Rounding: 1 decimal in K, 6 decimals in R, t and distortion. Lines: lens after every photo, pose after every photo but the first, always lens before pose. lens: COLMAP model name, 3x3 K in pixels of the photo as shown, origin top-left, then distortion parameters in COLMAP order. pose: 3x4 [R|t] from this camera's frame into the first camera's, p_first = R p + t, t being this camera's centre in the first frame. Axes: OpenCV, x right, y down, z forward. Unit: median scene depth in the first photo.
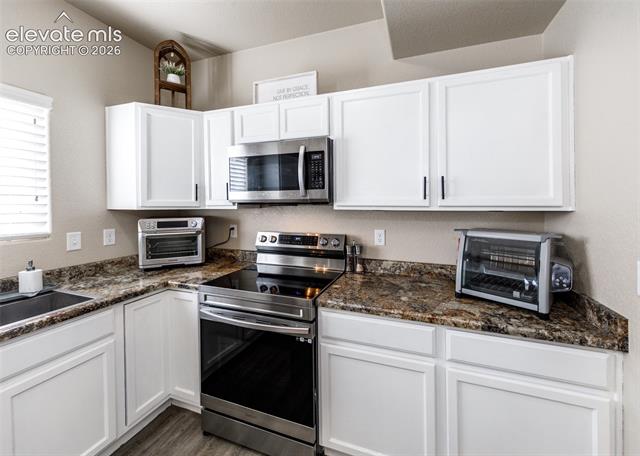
lens RADIAL K [[266.1, 0, 321.3], [0, 266.1, 204.6], [0, 0, 1]] dist [0.001852, 0.000252]
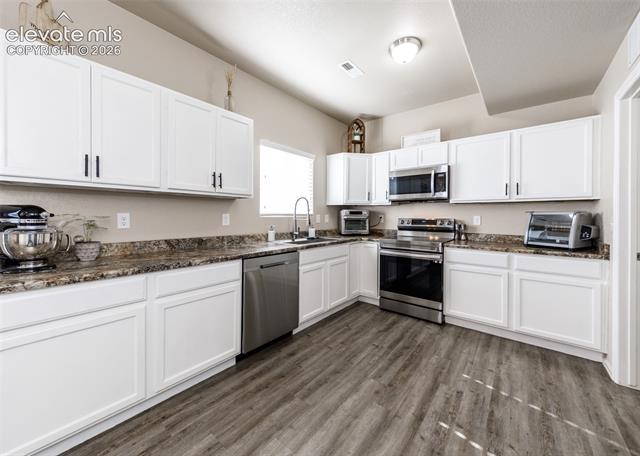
lens RADIAL K [[248.0, 0, 320.1], [0, 248.0, 222.3], [0, 0, 1]] dist [-0.001682, -0.000250]
pose [[0.946332, 0.013725, -0.322905, -0.234507], [-0.007124, 0.999741, 0.021614, 0.114701], [0.323118, -0.018153, 0.946185, -0.880999]]
